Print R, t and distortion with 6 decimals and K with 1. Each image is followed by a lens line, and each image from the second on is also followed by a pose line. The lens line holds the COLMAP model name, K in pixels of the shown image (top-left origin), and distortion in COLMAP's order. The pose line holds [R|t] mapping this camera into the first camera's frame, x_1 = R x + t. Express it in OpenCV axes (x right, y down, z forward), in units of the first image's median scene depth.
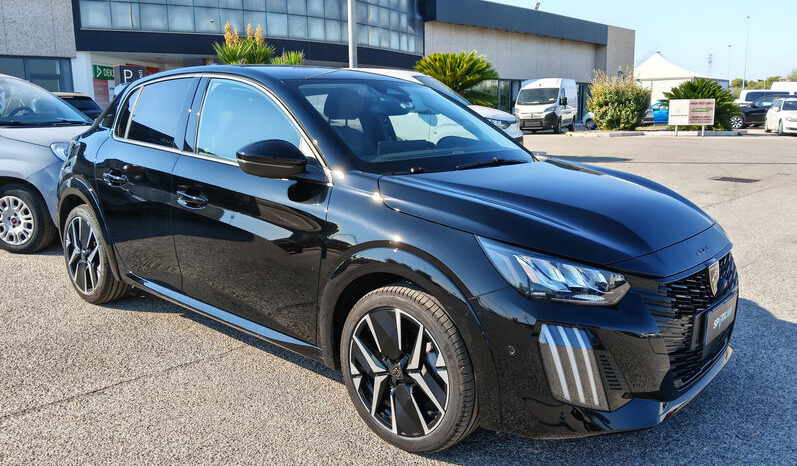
lens RADIAL K [[649.1, 0, 396.5], [0, 649.1, 236.4], [0, 0, 1]] dist [0.068273, -0.160432]
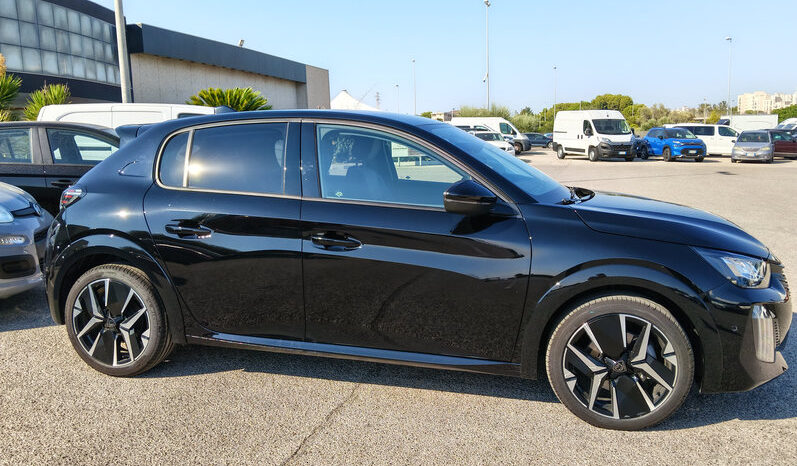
lens RADIAL K [[649.1, 0, 393.6], [0, 649.1, 237.4], [0, 0, 1]] dist [0.068273, -0.160432]
pose [[0.891794, -0.080302, 0.445259, -0.521361], [0.101759, 0.994509, -0.024450, -0.024468], [-0.440851, 0.067113, 0.895068, 0.051633]]
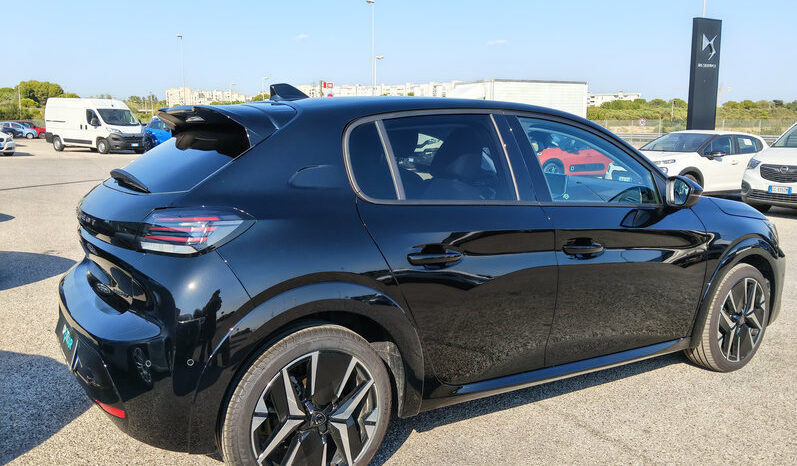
lens RADIAL K [[649.1, 0, 402.8], [0, 649.1, 236.7], [0, 0, 1]] dist [0.068273, -0.160432]
pose [[0.270594, -0.154305, 0.950247, -0.958304], [0.176921, 0.978230, 0.108469, -0.168729], [-0.946297, 0.138768, 0.292003, 0.748407]]
